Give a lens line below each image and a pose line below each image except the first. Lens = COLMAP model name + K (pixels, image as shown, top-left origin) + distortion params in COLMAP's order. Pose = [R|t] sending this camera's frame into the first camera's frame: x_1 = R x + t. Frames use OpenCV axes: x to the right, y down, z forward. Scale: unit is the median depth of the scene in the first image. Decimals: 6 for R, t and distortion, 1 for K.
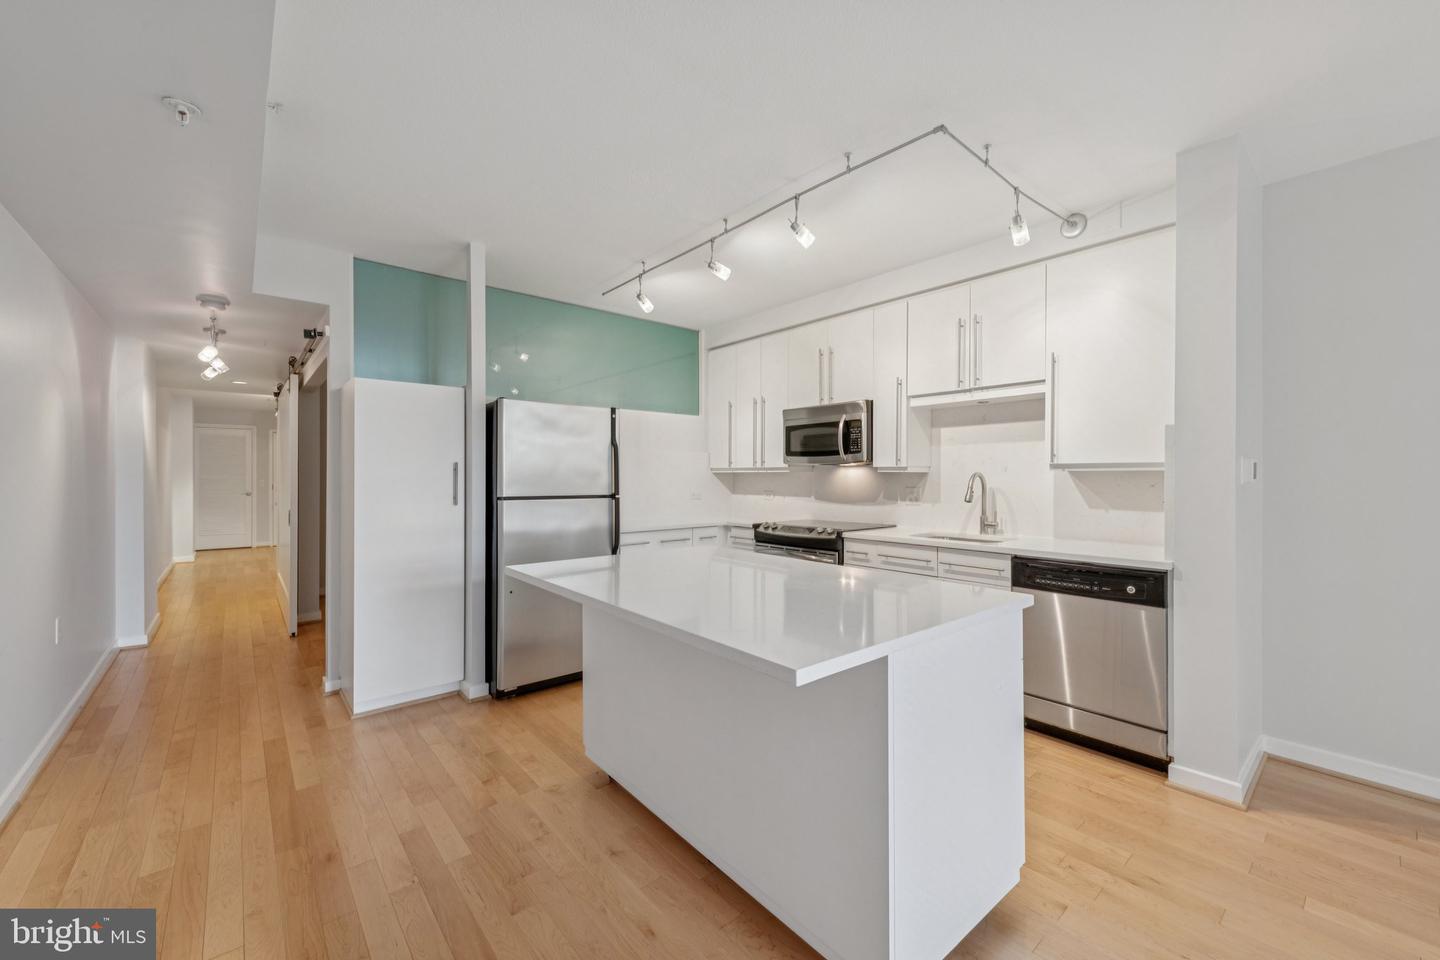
lens RADIAL K [[560.1, 0, 729.9], [0, 560.1, 475.5], [0, 0, 1]] dist [-0.007930, -0.000158]
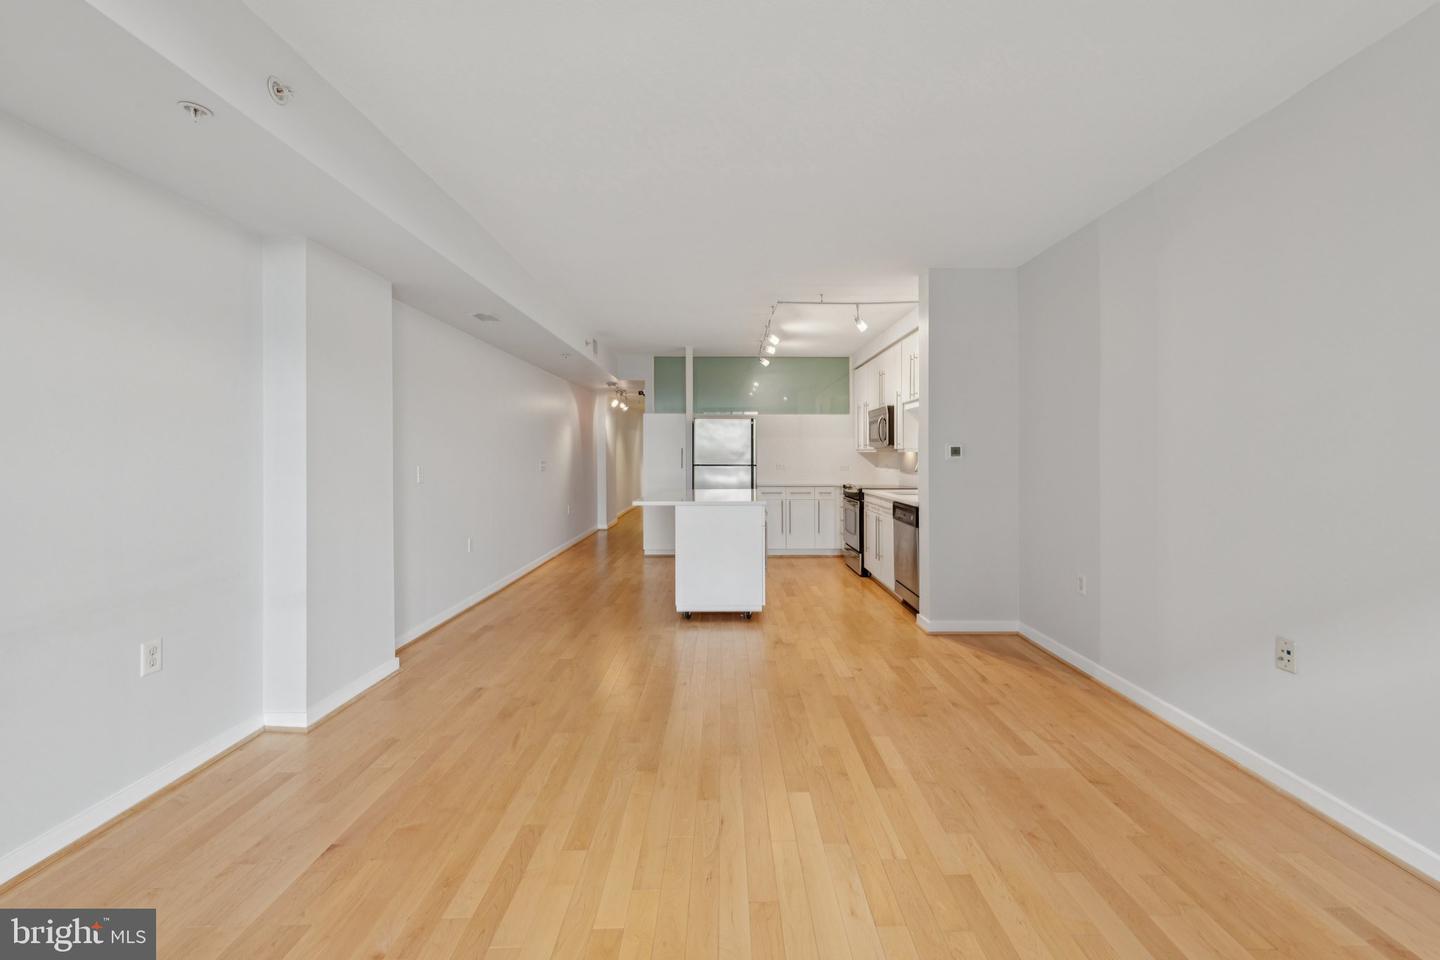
lens RADIAL K [[571.1, 0, 728.4], [0, 571.1, 462.1], [0, 0, 1]] dist [0.008302, -0.000101]
pose [[0.757810, 0.007948, -0.652427, 0.982245], [-0.000250, 0.999929, 0.011890, 0.002755], [0.652475, -0.008847, 0.757758, -0.509148]]
